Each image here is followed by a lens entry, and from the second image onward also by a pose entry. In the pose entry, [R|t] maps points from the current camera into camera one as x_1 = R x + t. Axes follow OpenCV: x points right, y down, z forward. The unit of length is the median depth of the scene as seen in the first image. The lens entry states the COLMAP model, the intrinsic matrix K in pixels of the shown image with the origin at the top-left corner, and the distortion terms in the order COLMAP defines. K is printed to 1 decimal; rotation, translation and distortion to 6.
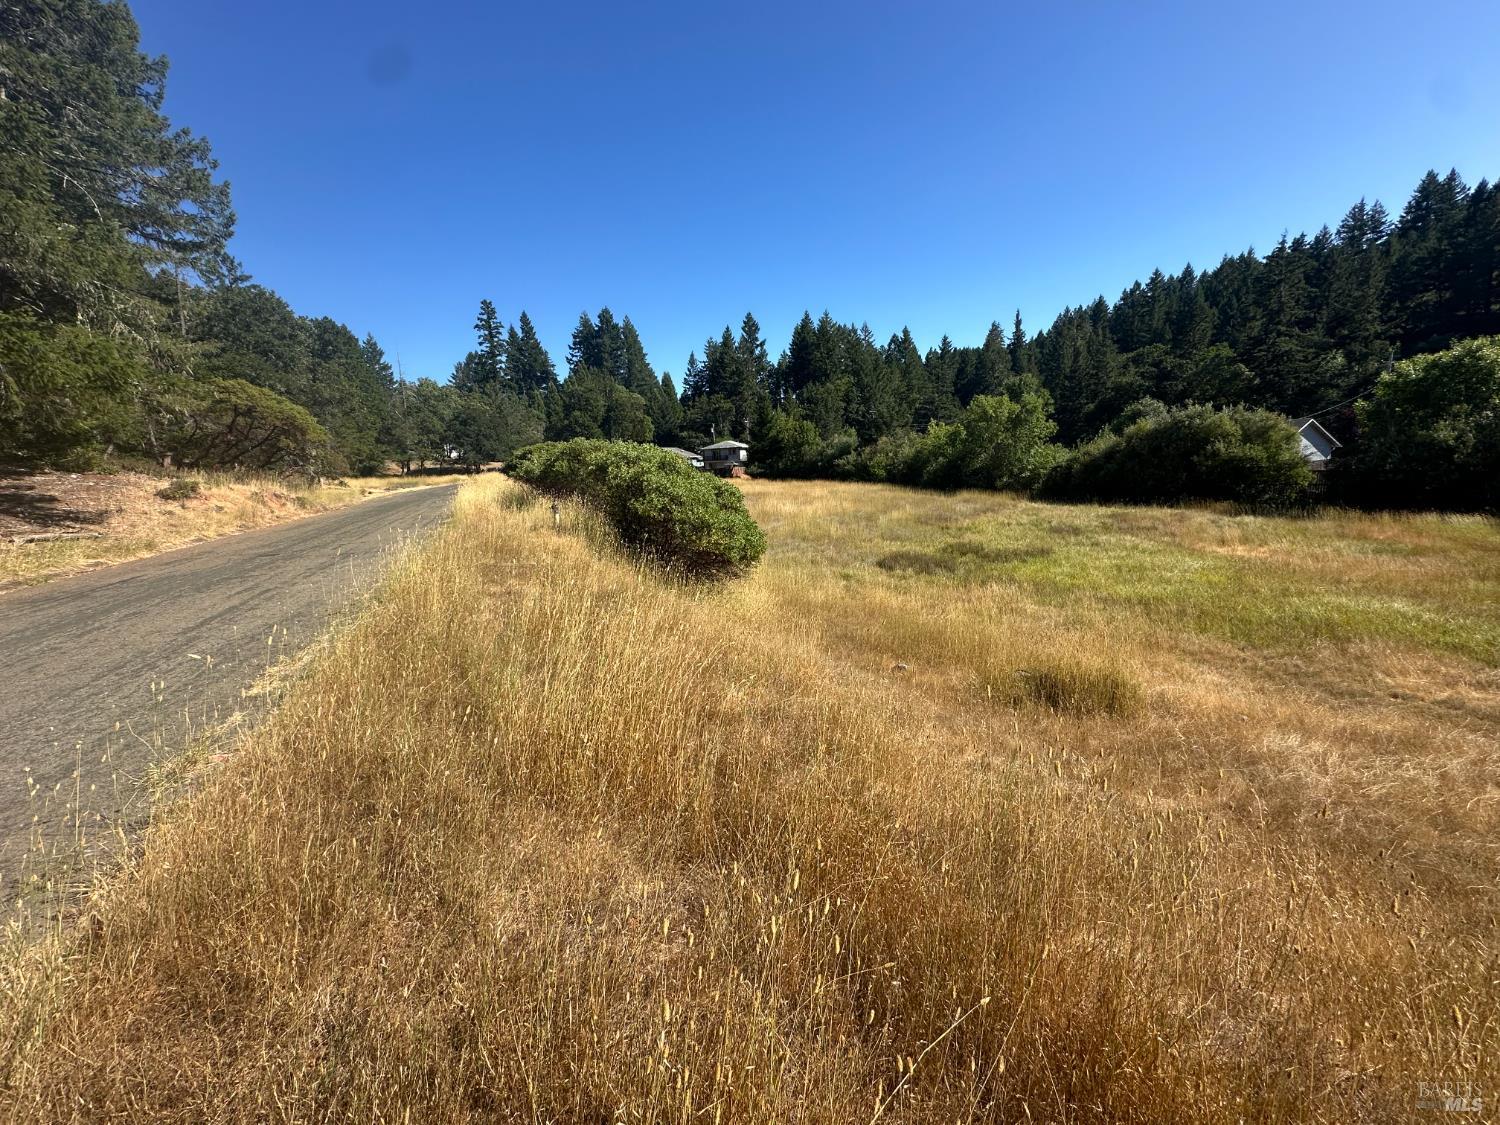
lens RADIAL K [[600.4, 0, 745.7], [0, 600.4, 564.2], [0, 0, 1]] dist [0.001517, -0.000268]
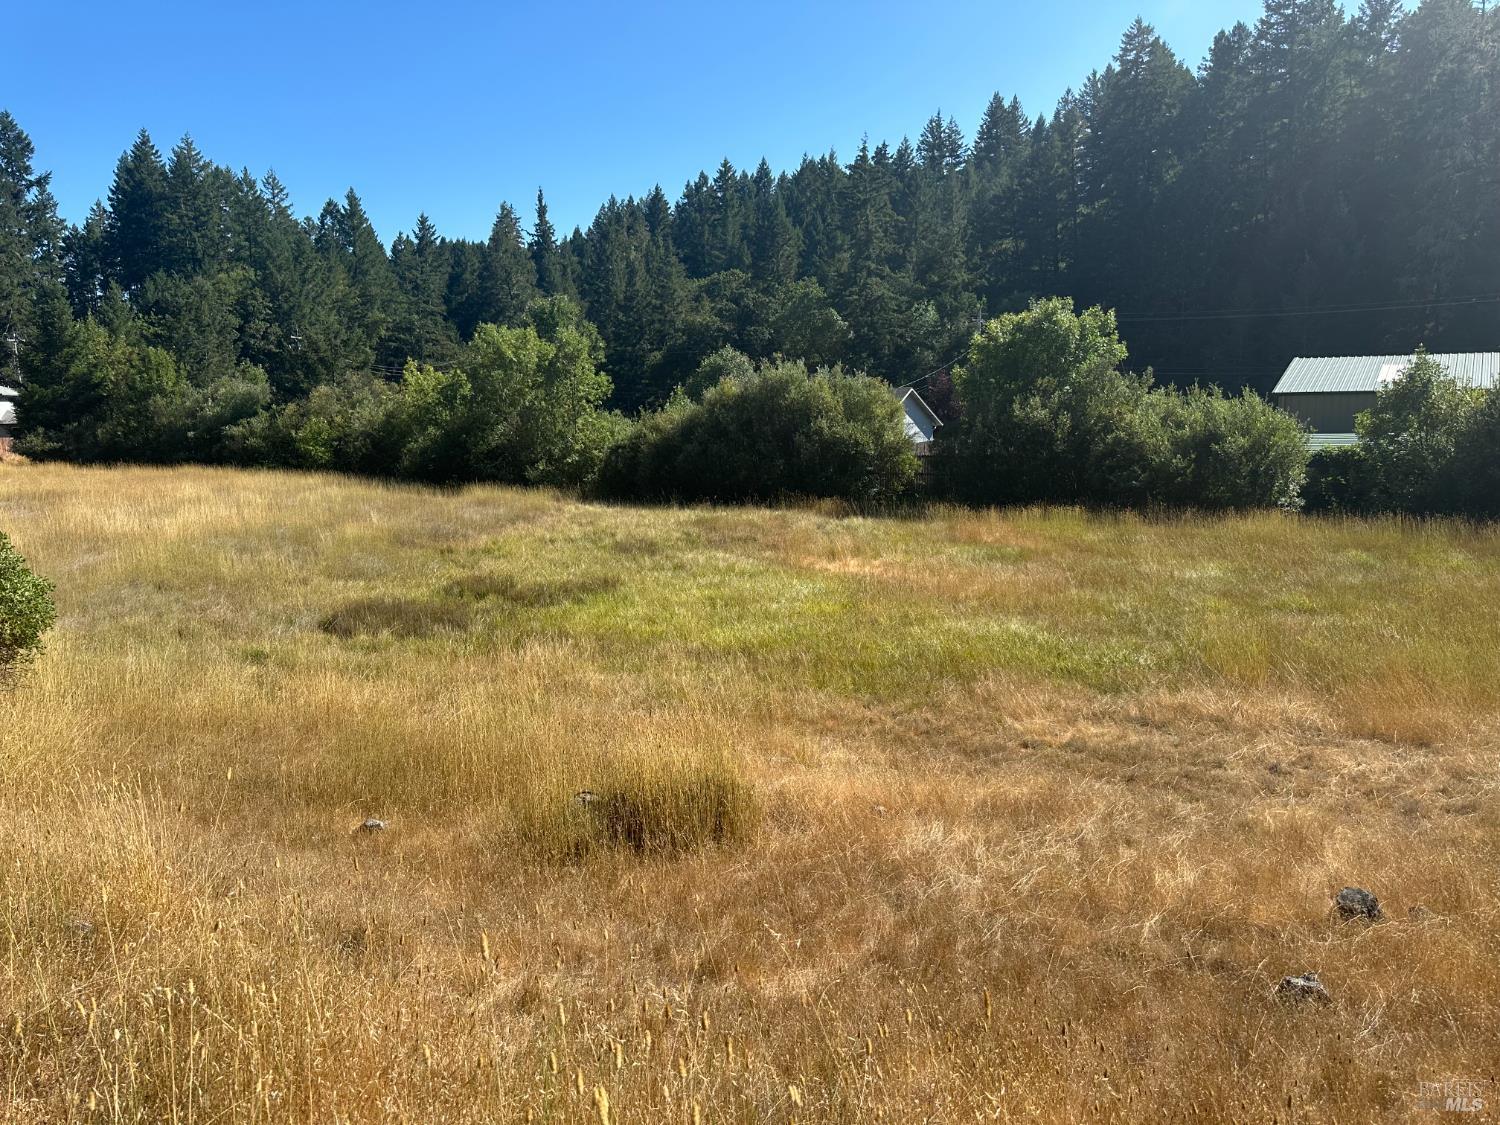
lens RADIAL K [[1062.1, 0, 742.6], [0, 1062.1, 572.2], [0, 0, 1]] dist [0.056555, -0.060652]
pose [[0.831301, -0.053759, 0.553217, 0.009031], [0.076239, 0.996933, -0.017683, -0.002586], [-0.550569, 0.056877, 0.832850, 0.014106]]
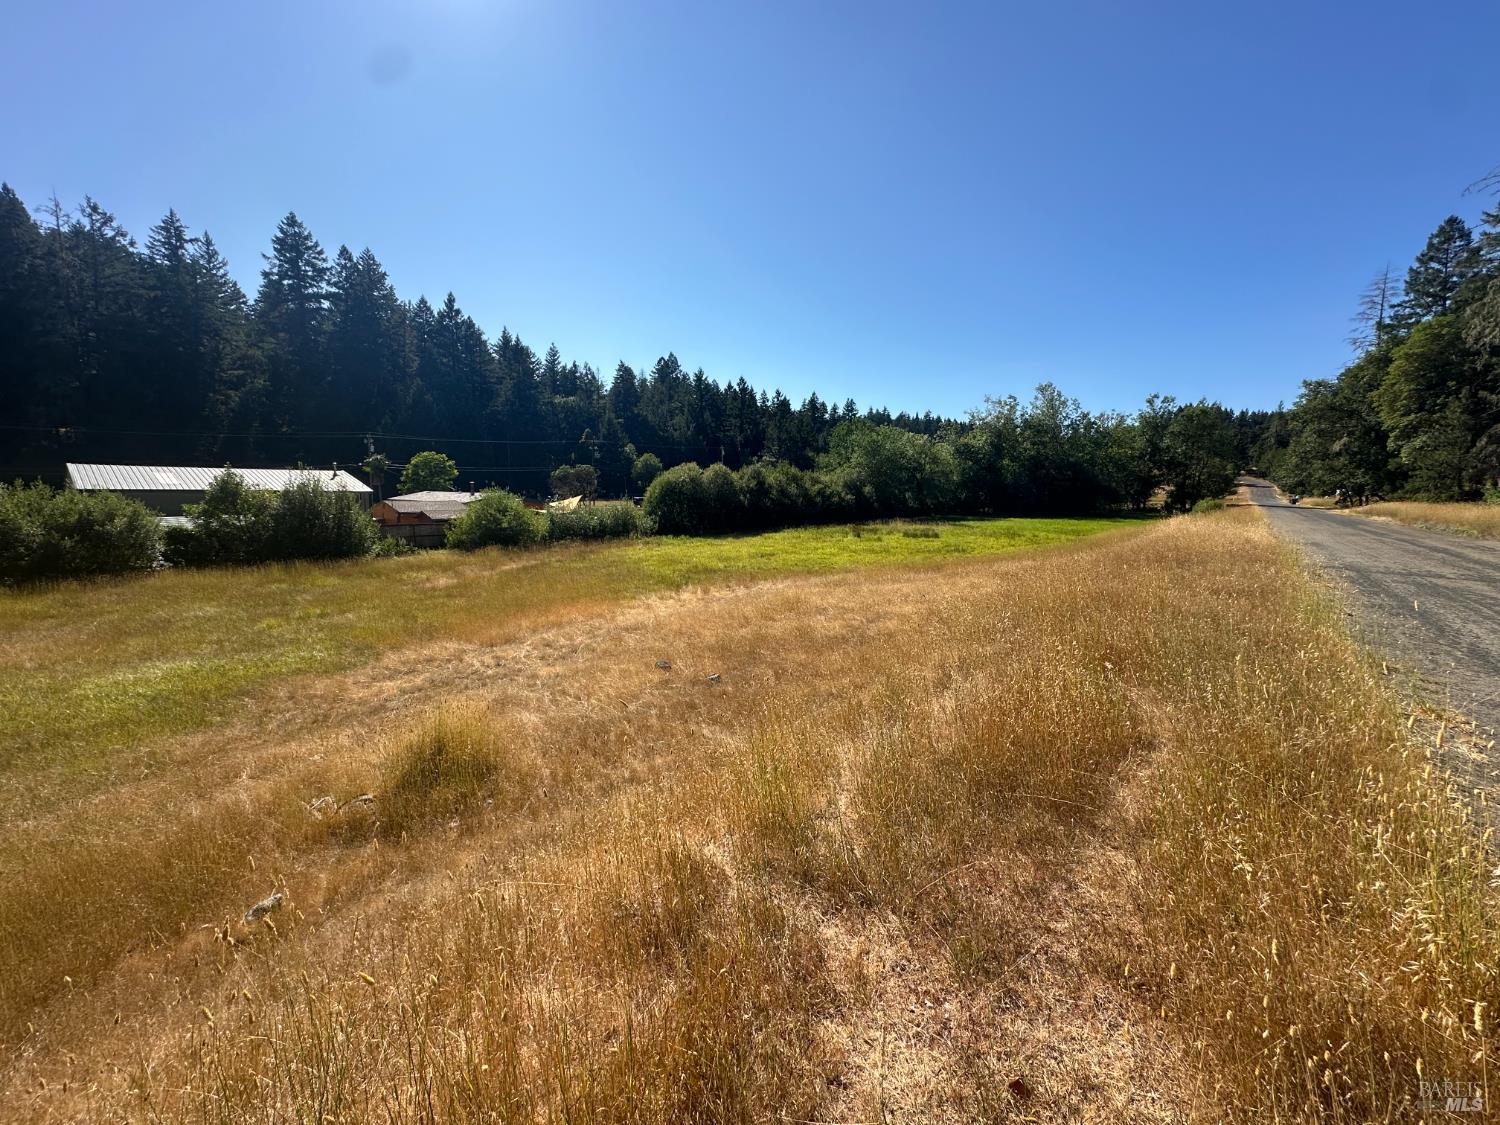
lens RADIAL K [[600.4, 0, 752.3], [0, 600.4, 562.7], [0, 0, 1]] dist [0.001517, -0.000268]
pose [[-0.478206, -0.058751, 0.876280, -0.142909], [0.173057, 0.971894, 0.159602, -0.050071], [-0.861029, 0.227969, -0.454599, 0.303728]]
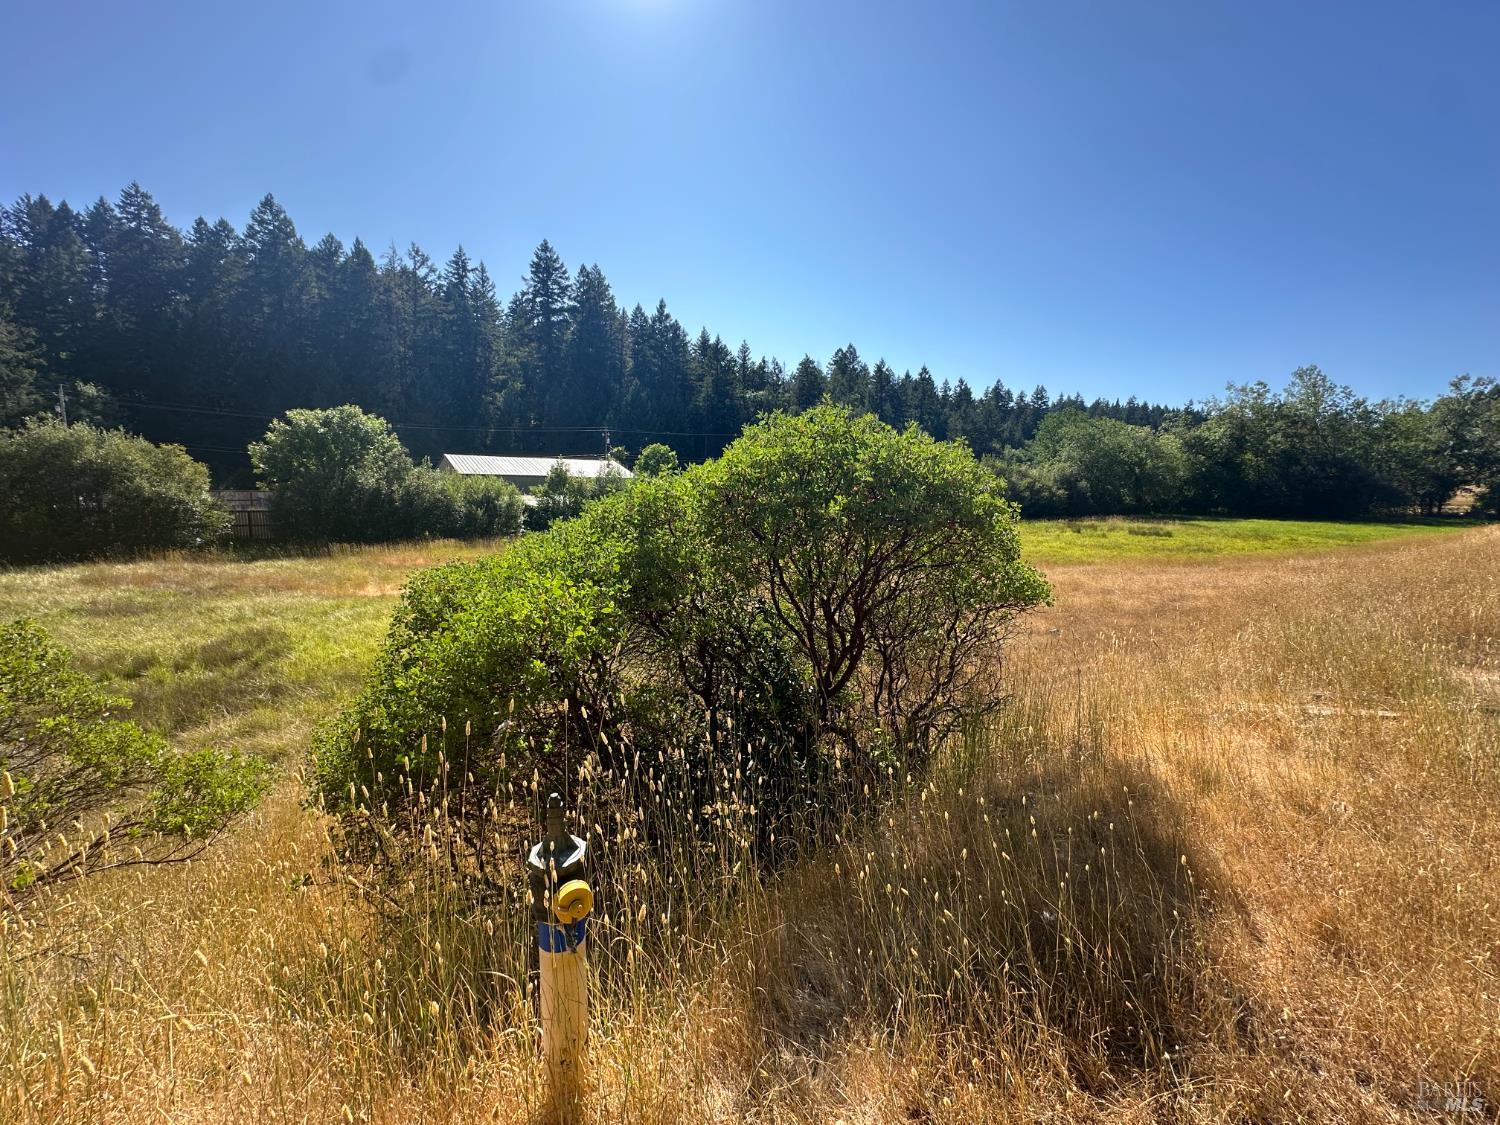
lens RADIAL K [[600.4, 0, 755.6], [0, 600.4, 559.9], [0, 0, 1]] dist [0.001517, -0.000268]
pose [[-0.233925, -0.086971, 0.968357, -0.214375], [0.160679, 0.978837, 0.126727, -0.081985], [-0.958886, 0.185239, -0.215000, 0.503708]]
